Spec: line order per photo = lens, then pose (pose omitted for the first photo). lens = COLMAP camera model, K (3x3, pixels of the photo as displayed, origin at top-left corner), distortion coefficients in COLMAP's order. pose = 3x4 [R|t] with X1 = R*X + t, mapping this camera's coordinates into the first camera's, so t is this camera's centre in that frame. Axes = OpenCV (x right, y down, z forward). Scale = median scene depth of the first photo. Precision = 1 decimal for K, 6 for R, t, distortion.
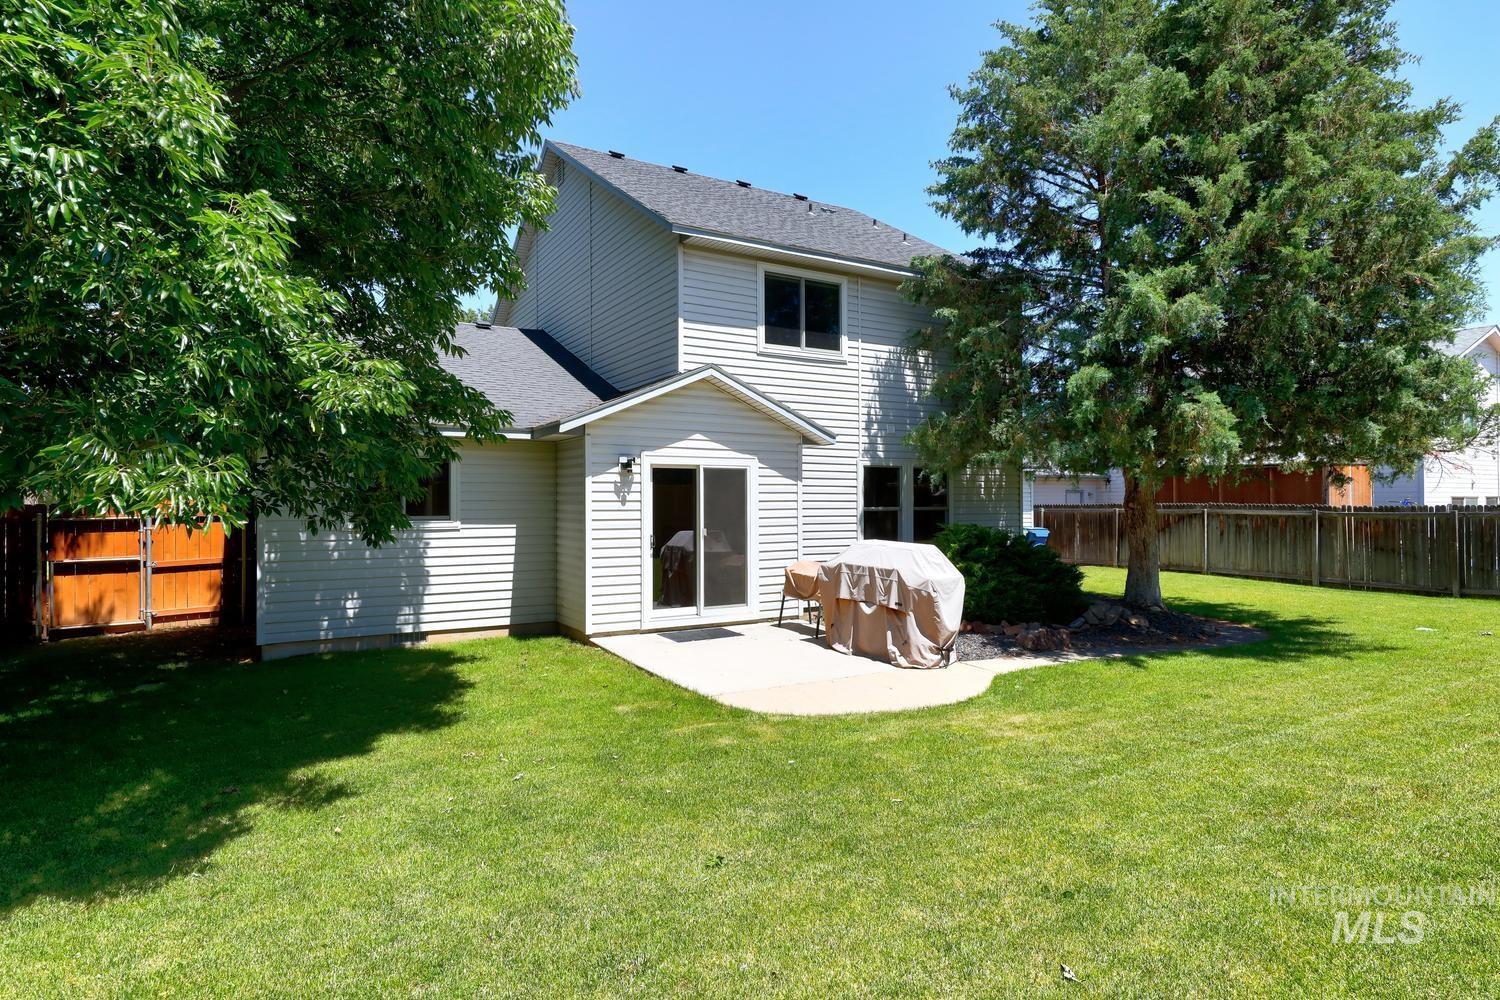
lens RADIAL K [[813.0, 0, 754.9], [0, 813.0, 501.1], [0, 0, 1]] dist [-0.000023, -0.001108]
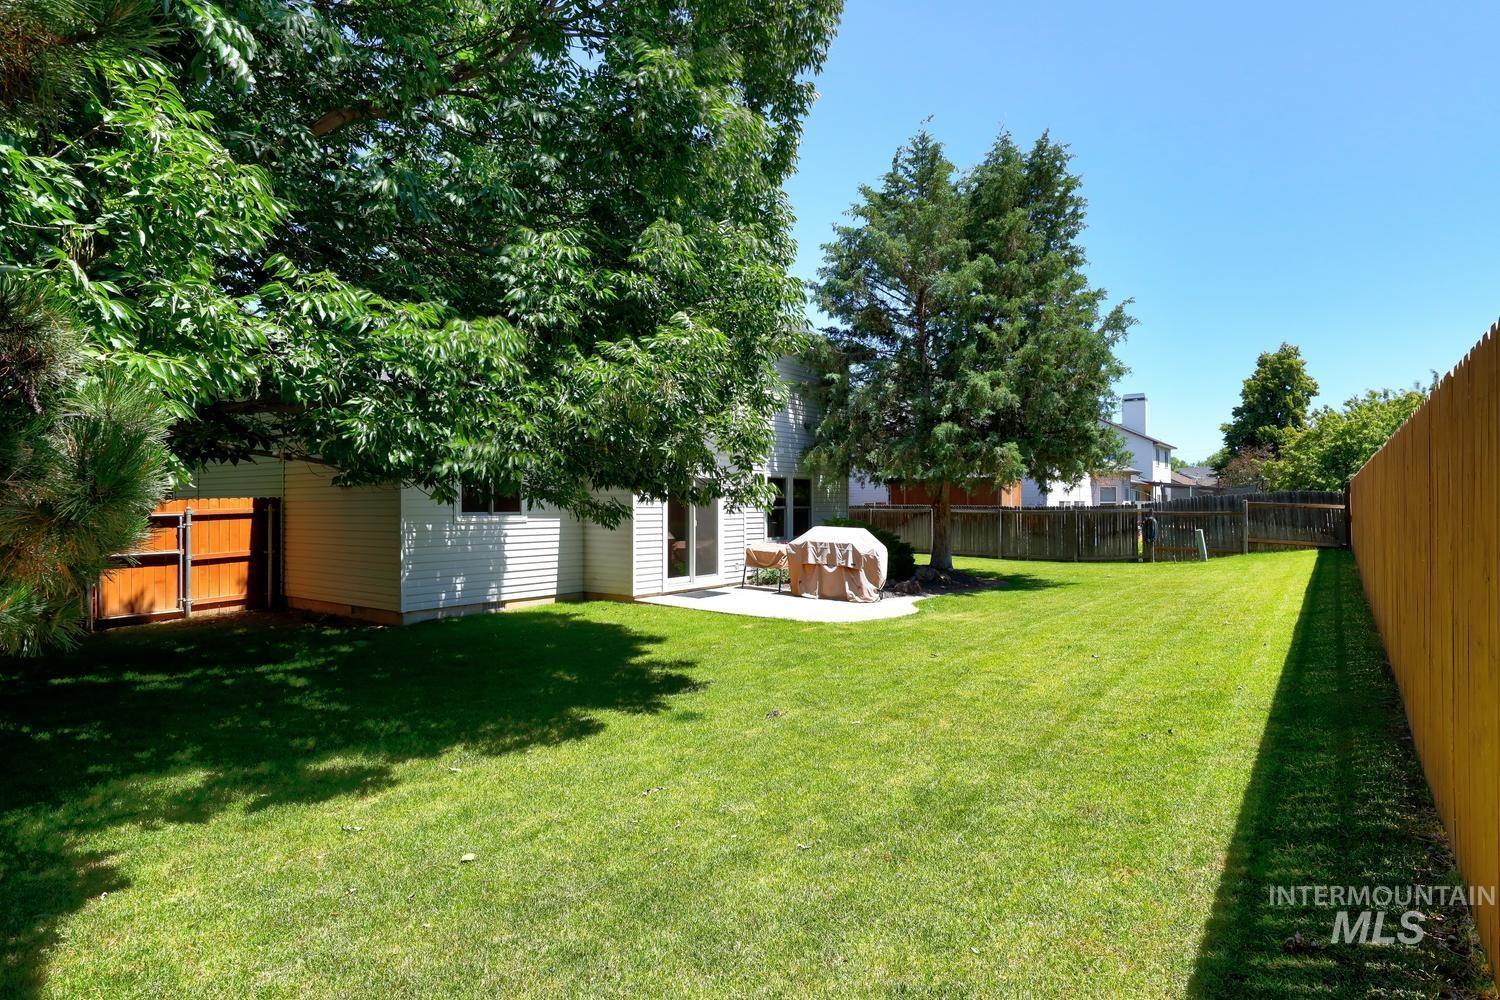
lens RADIAL K [[813.0, 0, 747.5], [0, 813.0, 500.0], [0, 0, 1]] dist [-0.000023, -0.001108]
pose [[0.920359, 0.003506, 0.391060, -0.532368], [-0.001061, 0.999979, -0.006468, 0.006674], [-0.391074, 0.005538, 0.920343, -0.337556]]
